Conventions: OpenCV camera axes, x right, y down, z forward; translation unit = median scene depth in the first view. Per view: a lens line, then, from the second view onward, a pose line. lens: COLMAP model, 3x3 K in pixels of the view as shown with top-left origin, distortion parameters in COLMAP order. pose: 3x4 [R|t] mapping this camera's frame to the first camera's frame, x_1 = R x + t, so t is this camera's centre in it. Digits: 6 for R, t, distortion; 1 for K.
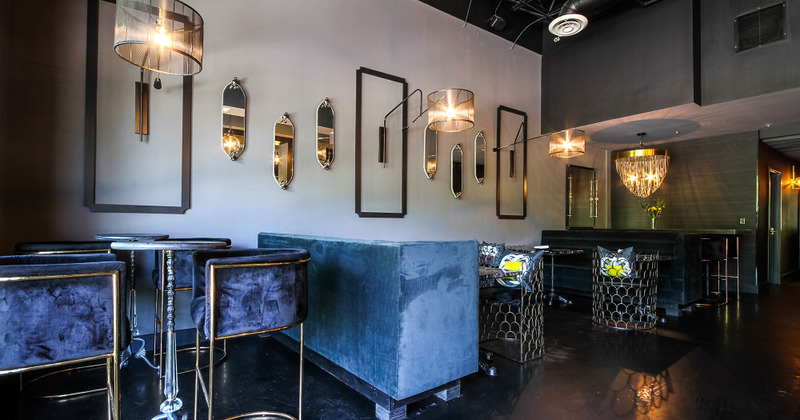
lens RADIAL K [[389.6, 0, 394.4], [0, 389.6, 214.8], [0, 0, 1]] dist [-0.019373, -0.003482]
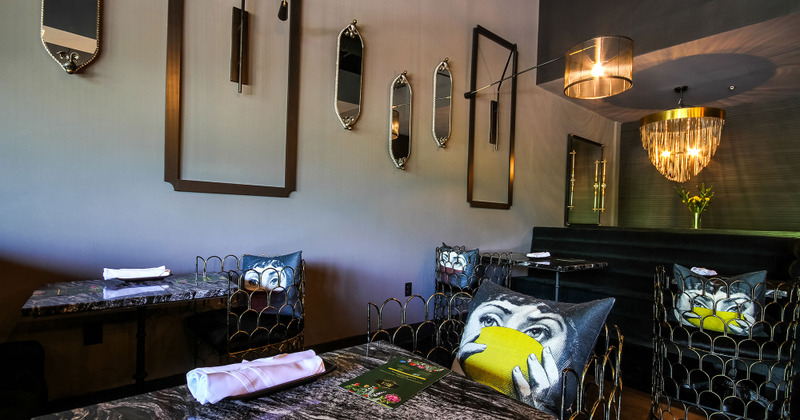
lens RADIAL K [[389.6, 0, 397.3], [0, 389.6, 214.8], [0, 0, 1]] dist [-0.019373, -0.003482]
pose [[0.997157, 0.025127, 0.071041, 0.102802], [-0.026411, 0.999503, 0.017188, 0.014459], [-0.070573, -0.019015, 0.997325, 0.369690]]
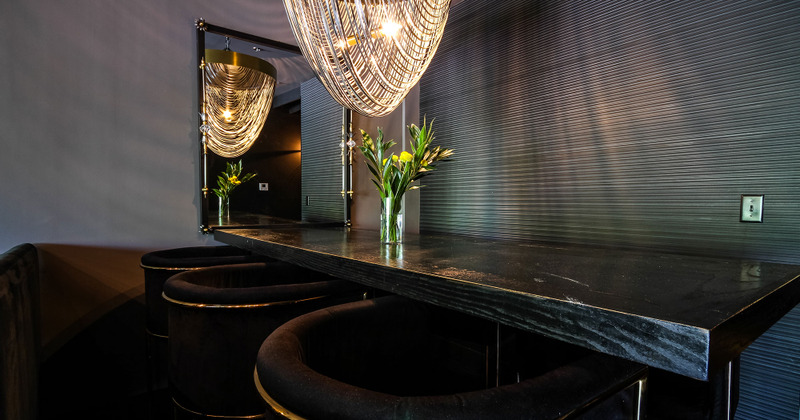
lens RADIAL K [[432.4, 0, 400.2], [0, 432.4, 211.7], [0, 0, 1]] dist [-0.002599, 0.003727]
pose [[0.997565, -0.004725, 0.069584, 0.669916], [0.001854, 0.999147, 0.041255, 0.006138], [-0.069720, -0.041026, 0.996723, 0.744842]]
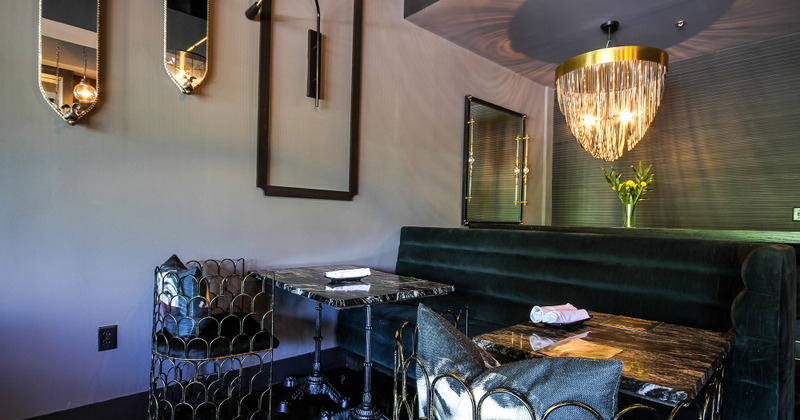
lens RADIAL K [[432.4, 0, 403.2], [0, 432.4, 212.0], [0, 0, 1]] dist [-0.002599, 0.003727]
pose [[0.988866, 0.018892, 0.147605, 0.329089], [-0.020406, 0.999753, 0.008750, 0.019208], [-0.147404, -0.011664, 0.989008, 0.531567]]
